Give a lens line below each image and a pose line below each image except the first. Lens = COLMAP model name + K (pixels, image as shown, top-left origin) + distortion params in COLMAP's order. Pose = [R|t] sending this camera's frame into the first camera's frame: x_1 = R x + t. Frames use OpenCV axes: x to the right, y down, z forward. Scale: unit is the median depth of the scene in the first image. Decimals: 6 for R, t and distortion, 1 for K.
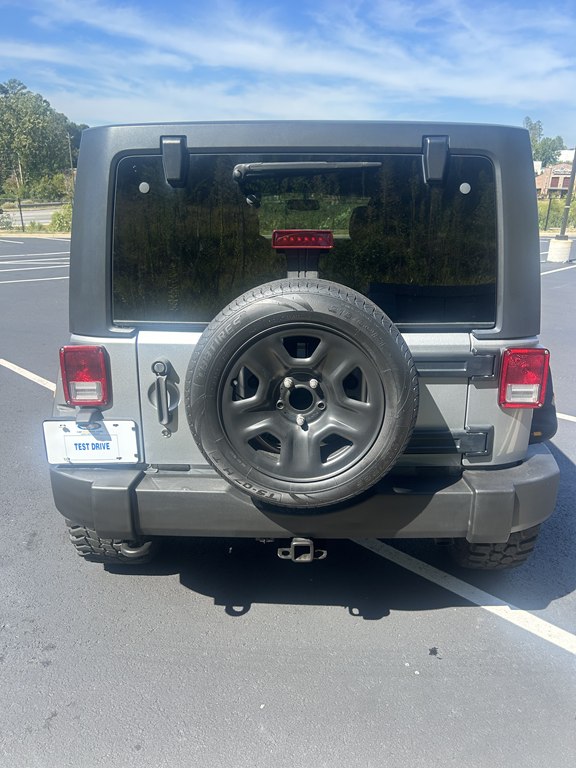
lens RADIAL K [[596.1, 0, 299.4], [0, 596.1, 382.2], [0, 0, 1]] dist [0.071749, -0.088582]
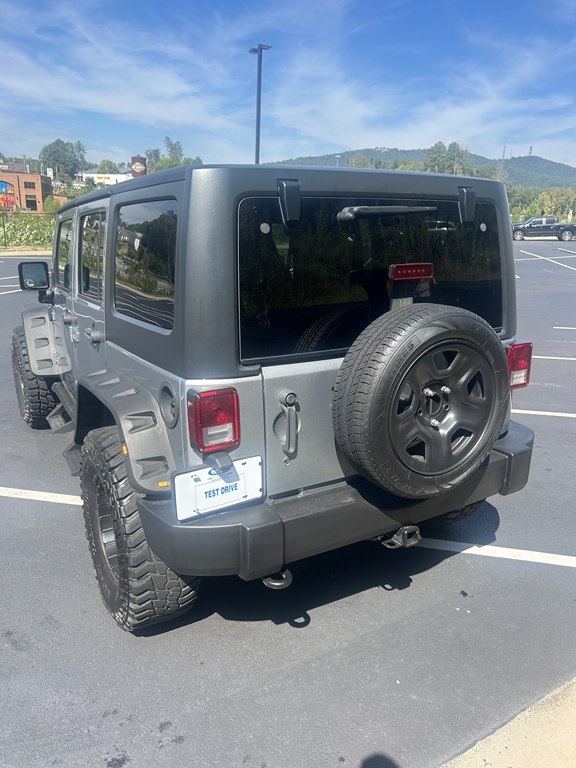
lens RADIAL K [[596.1, 0, 299.4], [0, 596.1, 382.2], [0, 0, 1]] dist [0.071749, -0.088582]
pose [[0.845187, -0.139193, 0.516028, -0.713175], [0.149507, 0.988521, 0.021769, -0.069481], [-0.513135, 0.058751, 0.856295, 0.093474]]
